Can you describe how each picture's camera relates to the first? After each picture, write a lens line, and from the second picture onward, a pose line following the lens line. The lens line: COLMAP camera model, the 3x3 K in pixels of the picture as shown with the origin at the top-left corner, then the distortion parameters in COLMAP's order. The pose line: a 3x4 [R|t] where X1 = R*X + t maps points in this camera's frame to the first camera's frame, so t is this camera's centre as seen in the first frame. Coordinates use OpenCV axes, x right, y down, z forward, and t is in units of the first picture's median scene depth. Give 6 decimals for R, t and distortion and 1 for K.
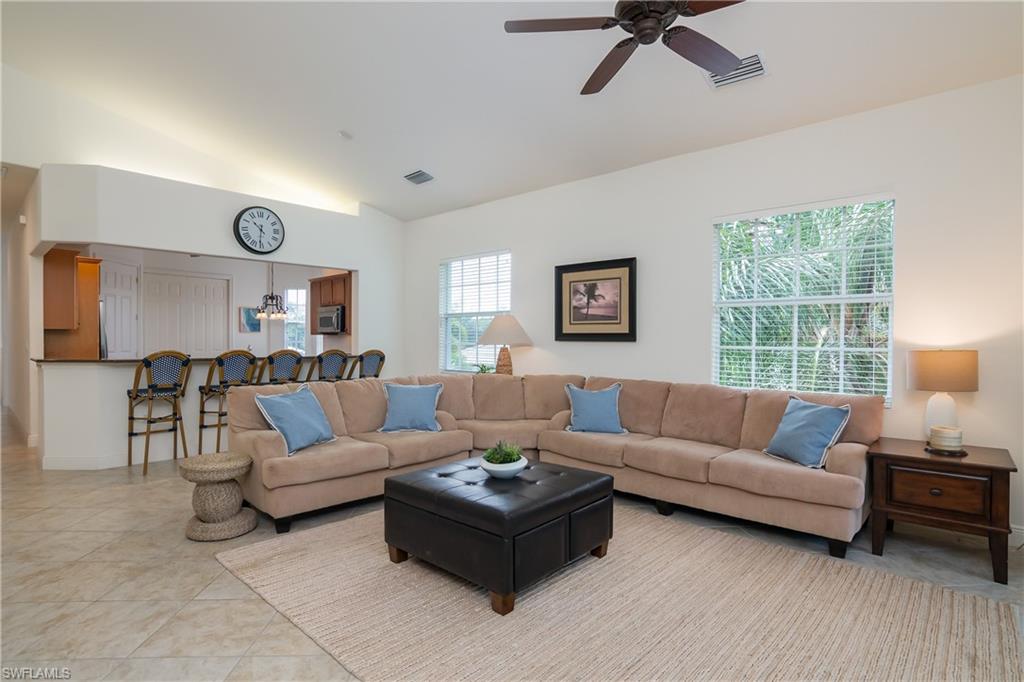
lens RADIAL K [[509.8, 0, 502.9], [0, 509.8, 337.7], [0, 0, 1]] dist [-0.006113, 0.000091]
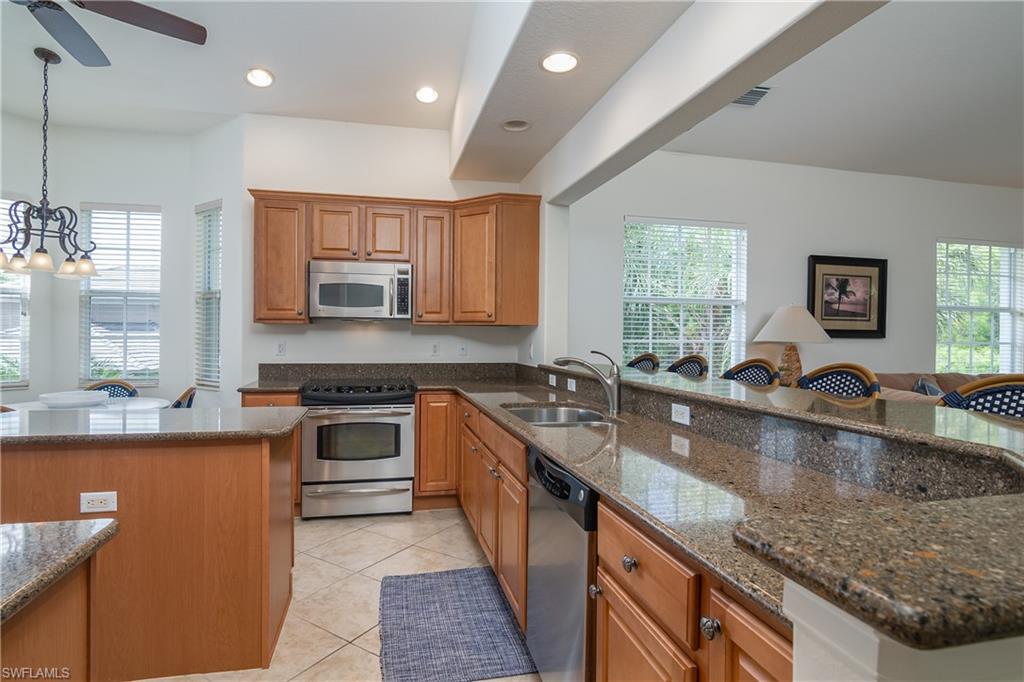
lens RADIAL K [[524.8, 0, 506.0], [0, 524.8, 349.1], [0, 0, 1]] dist [-0.014805, -0.000703]
pose [[0.566429, -0.023884, 0.823765, -1.027026], [-0.008936, 0.999343, 0.035119, -0.000444], [-0.824062, -0.027253, 0.565843, 0.967079]]
